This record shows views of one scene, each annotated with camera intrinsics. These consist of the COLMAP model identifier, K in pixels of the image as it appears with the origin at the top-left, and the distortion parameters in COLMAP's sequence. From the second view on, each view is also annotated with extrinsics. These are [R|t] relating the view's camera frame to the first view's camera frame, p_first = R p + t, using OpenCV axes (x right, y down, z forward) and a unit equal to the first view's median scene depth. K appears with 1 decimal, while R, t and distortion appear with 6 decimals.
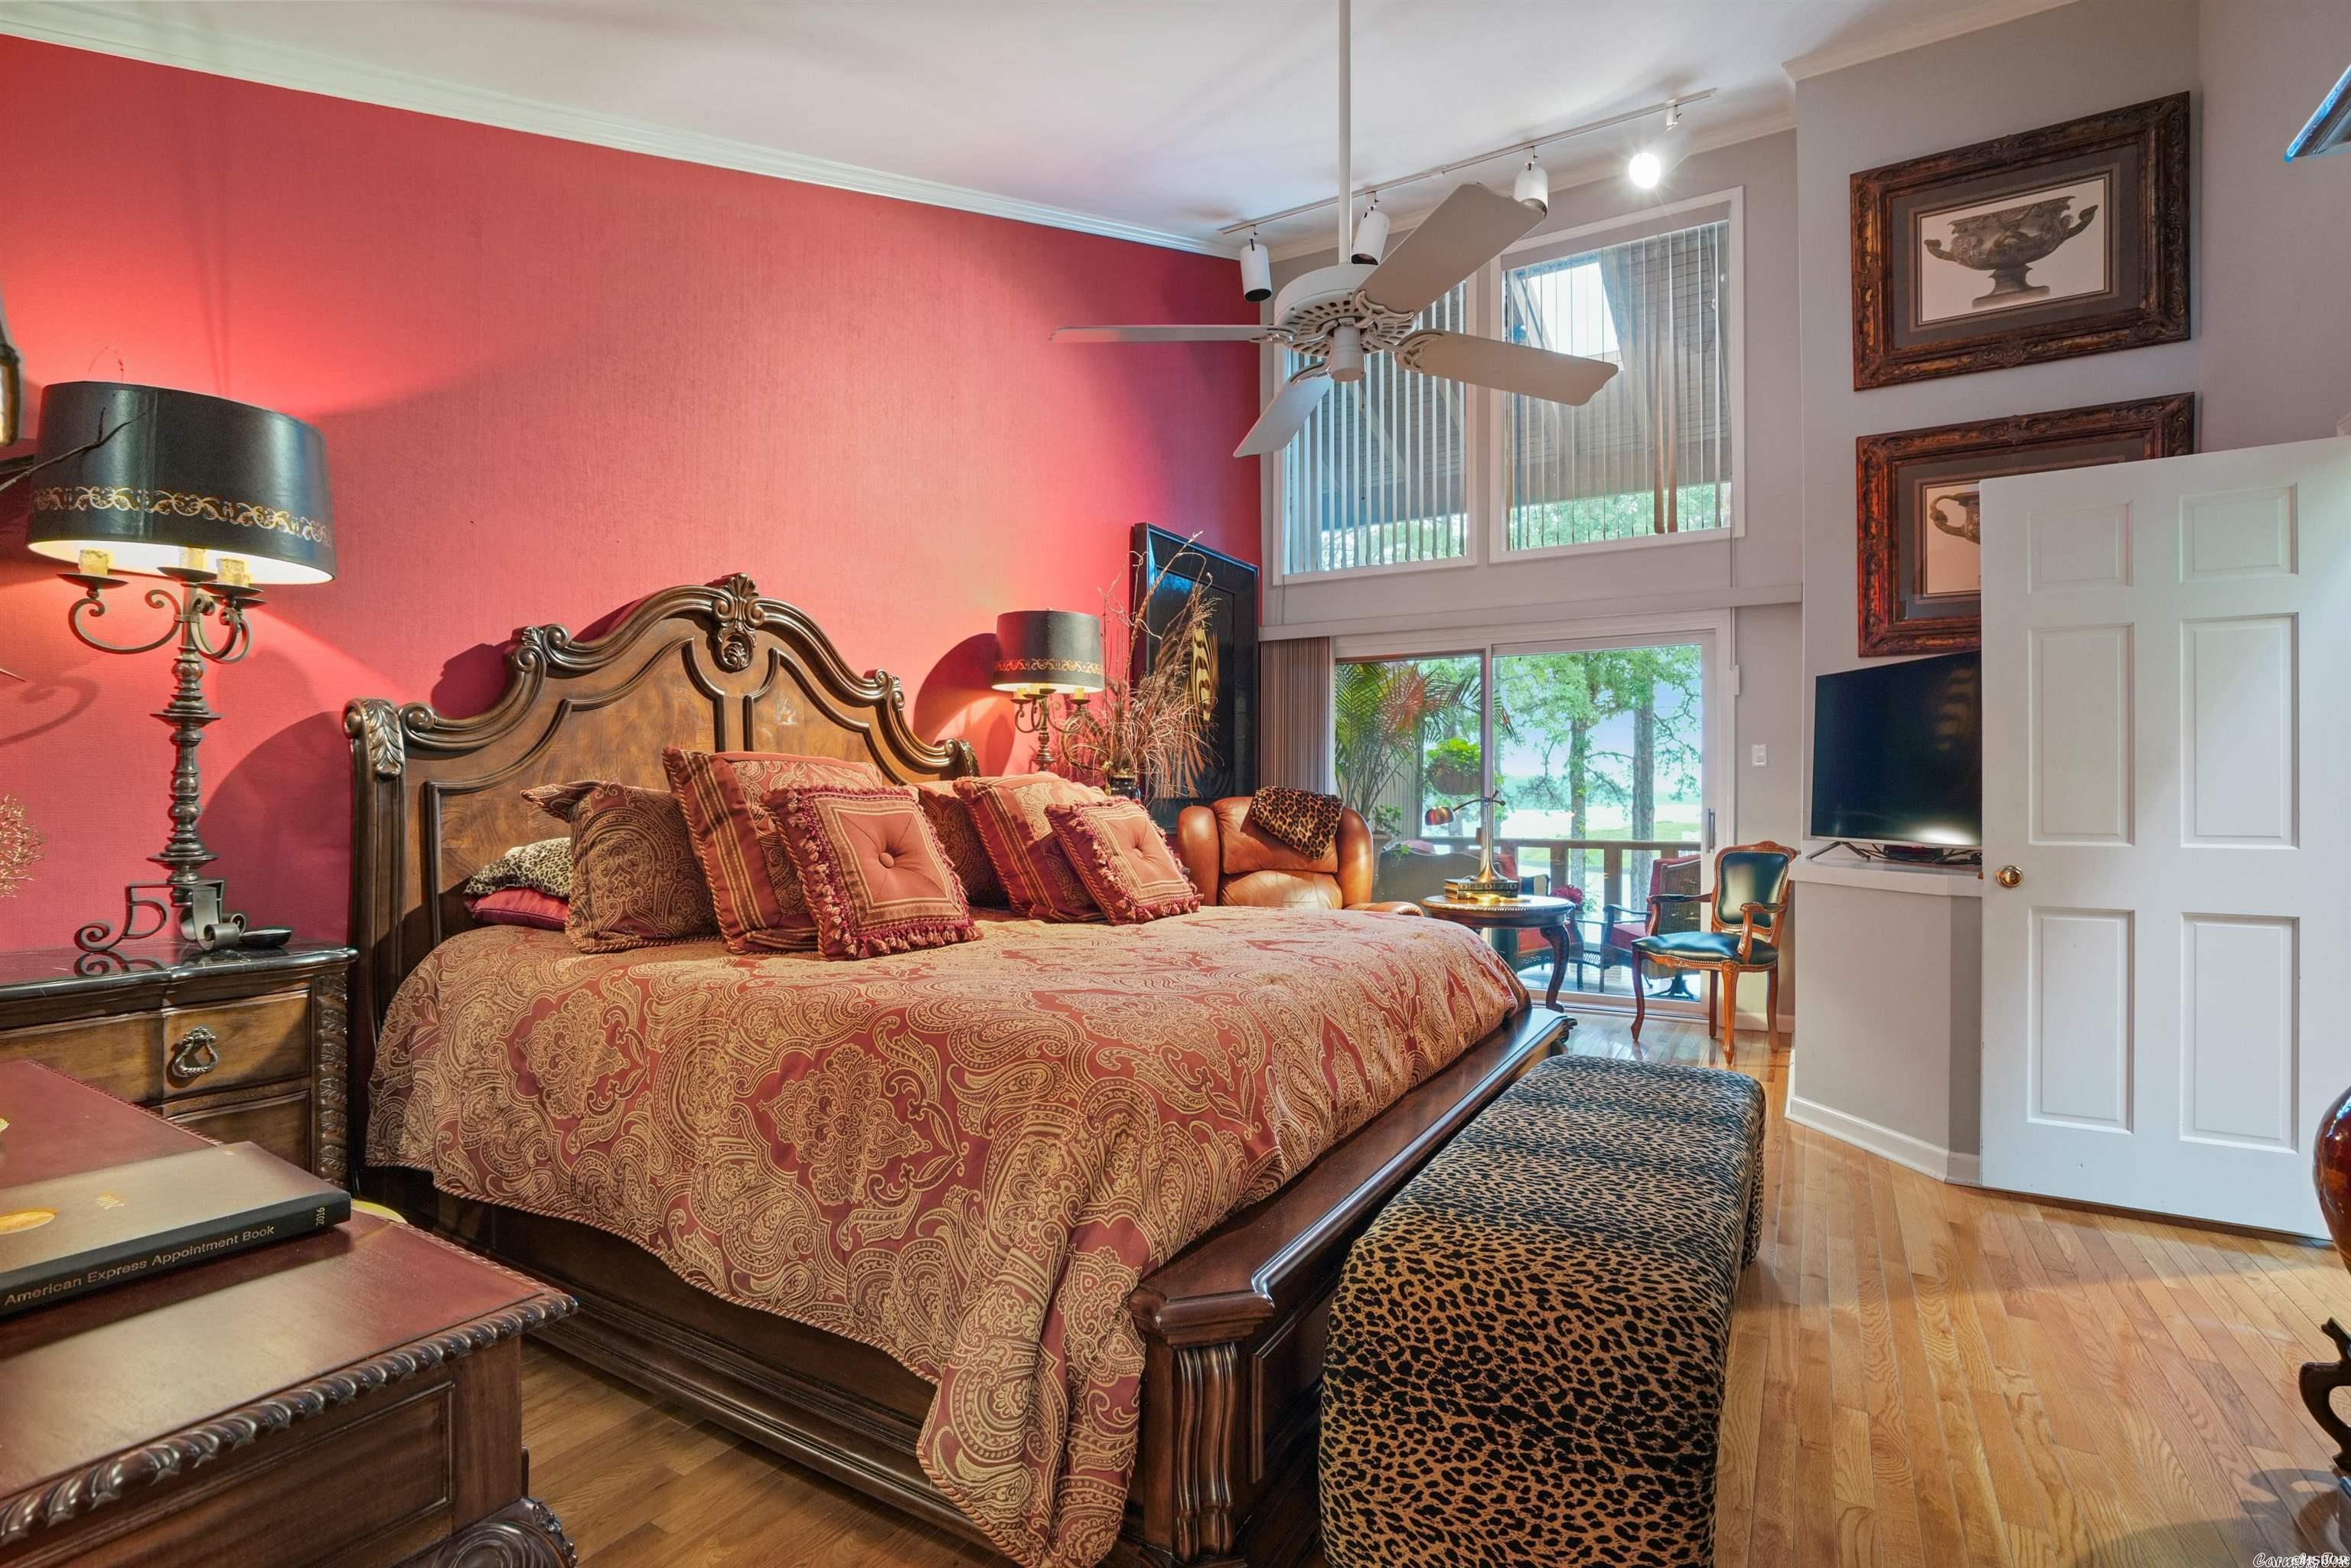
lens RADIAL K [[1096.0, 0, 1174.5], [0, 1096.0, 793.2], [0, 0, 1]] dist [-0.044483, 0.015483]
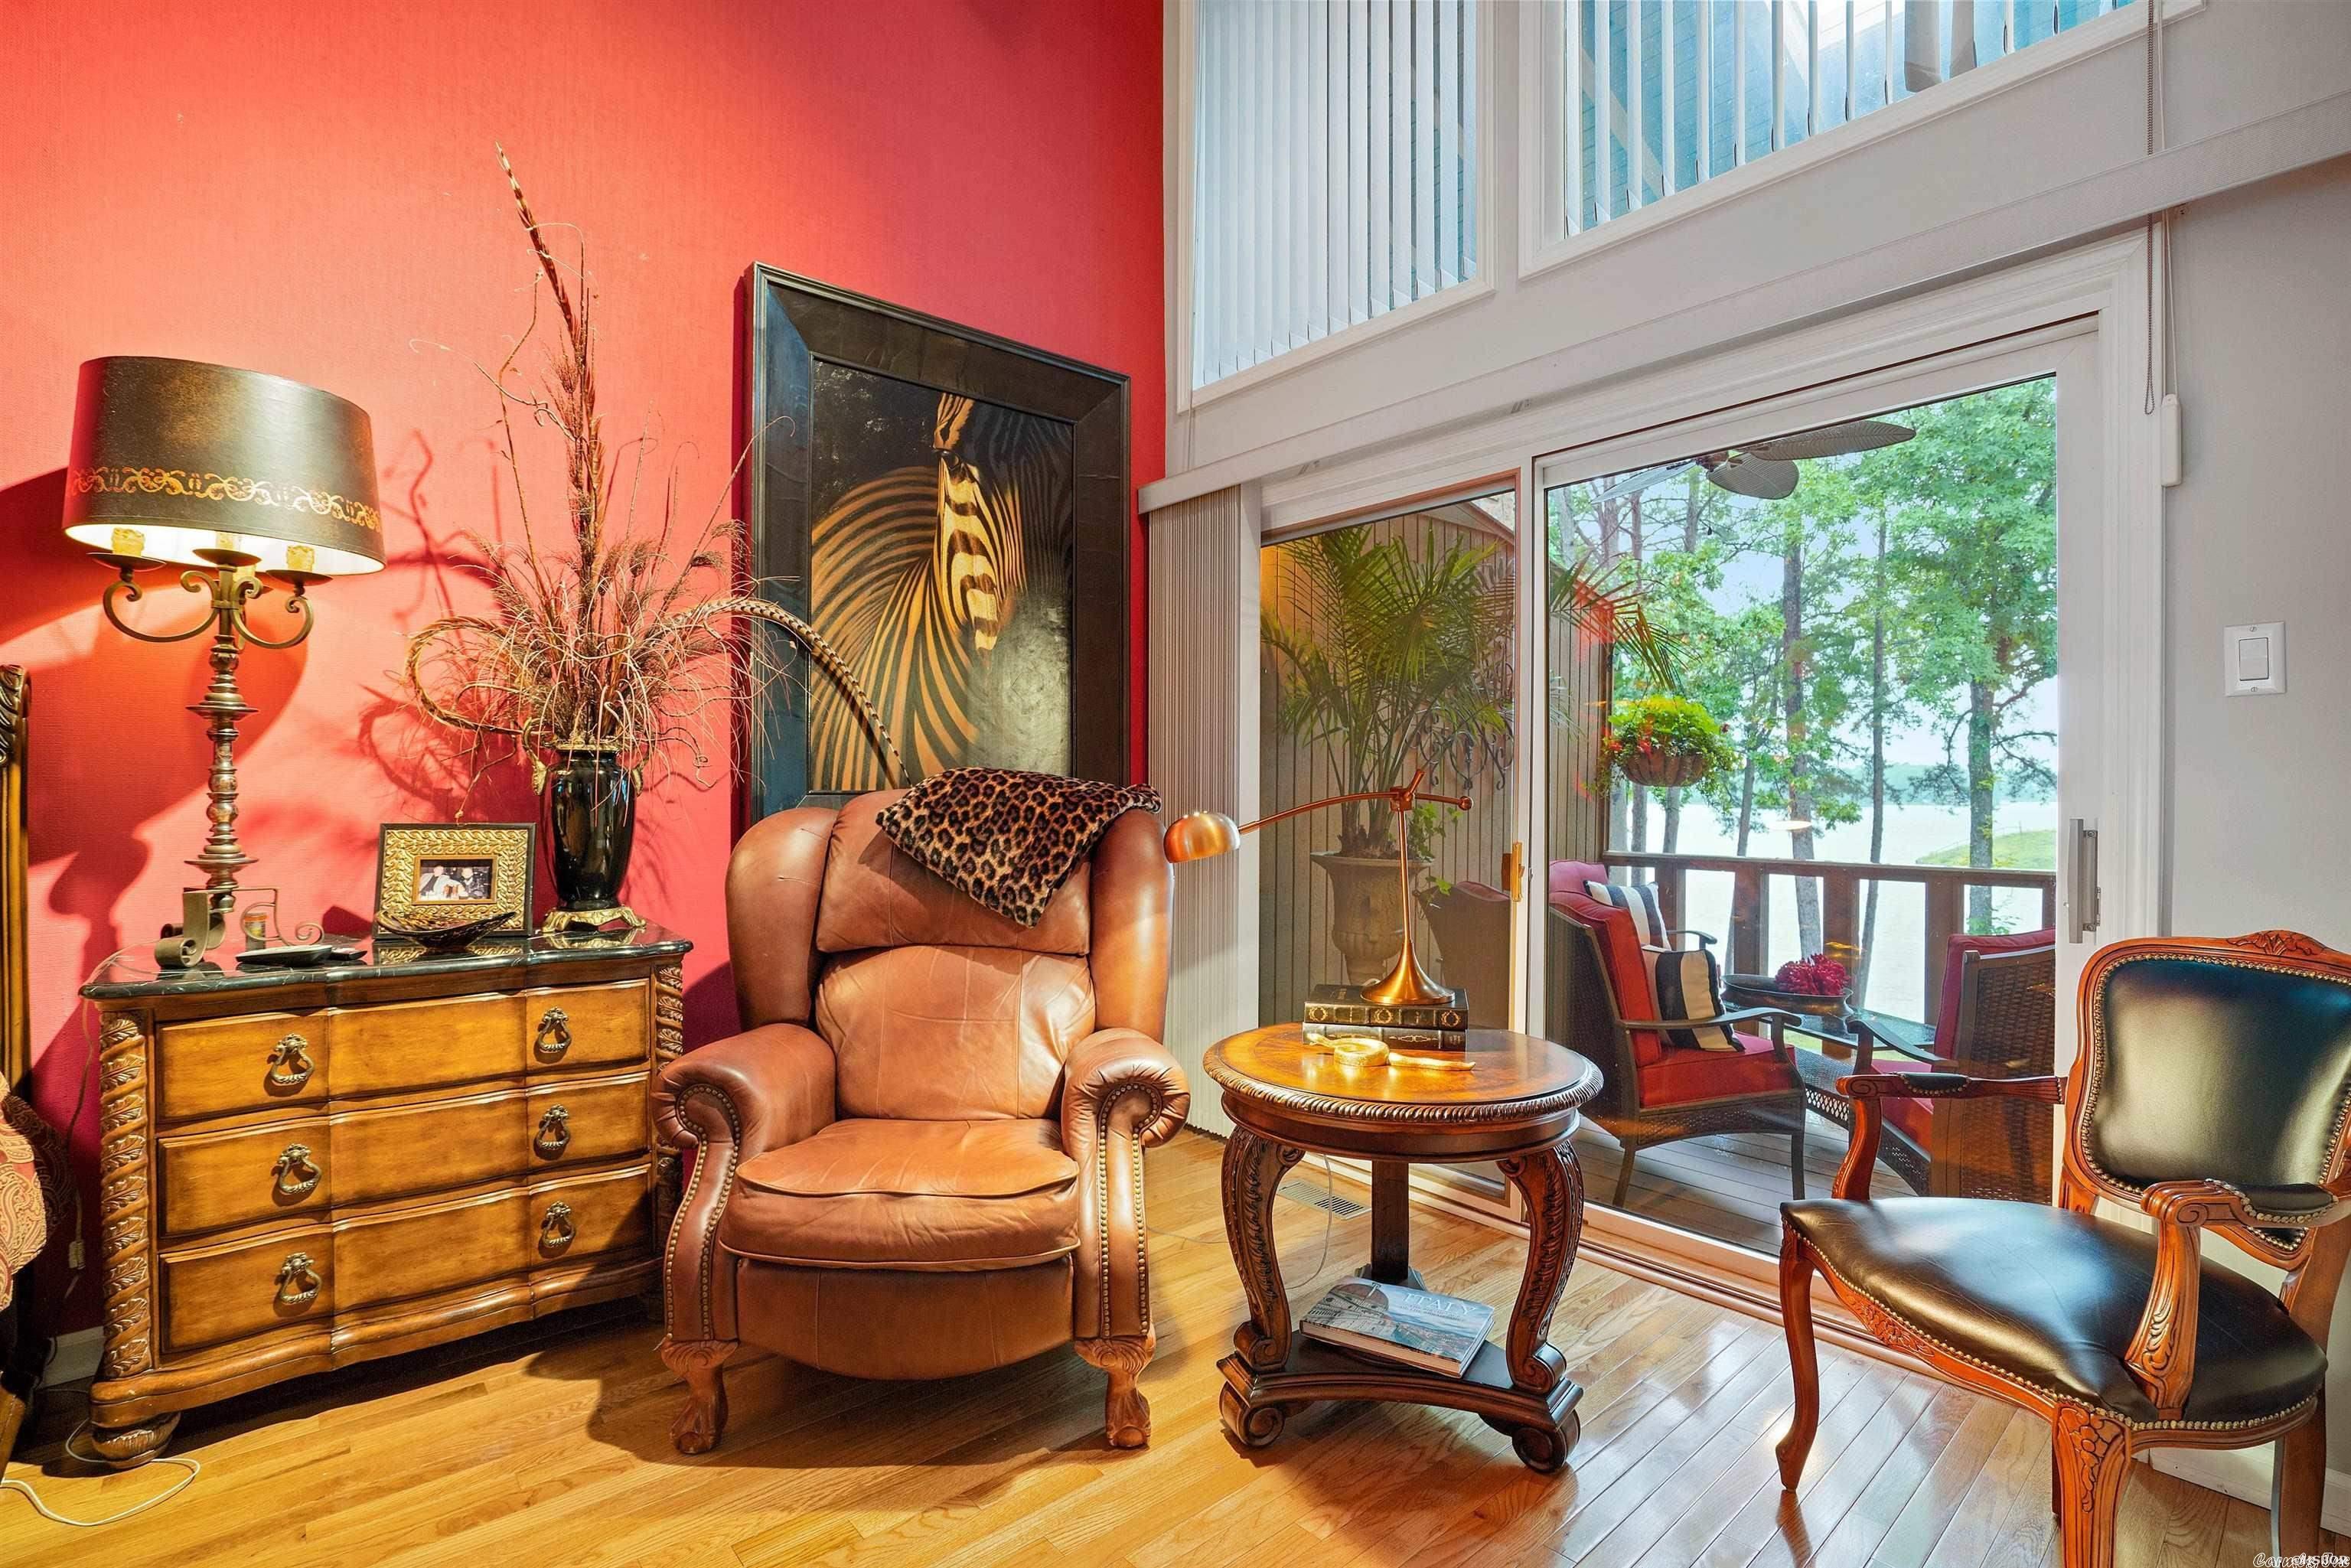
lens RADIAL K [[1096.0, 0, 1161.3], [0, 1096.0, 795.3], [0, 0, 1]] dist [-0.044483, 0.015483]
pose [[0.949650, 0.001404, -0.313310, 0.284578], [0.001093, 0.999969, 0.007794, 0.001904], [0.313312, -0.007744, 0.949619, 0.513760]]
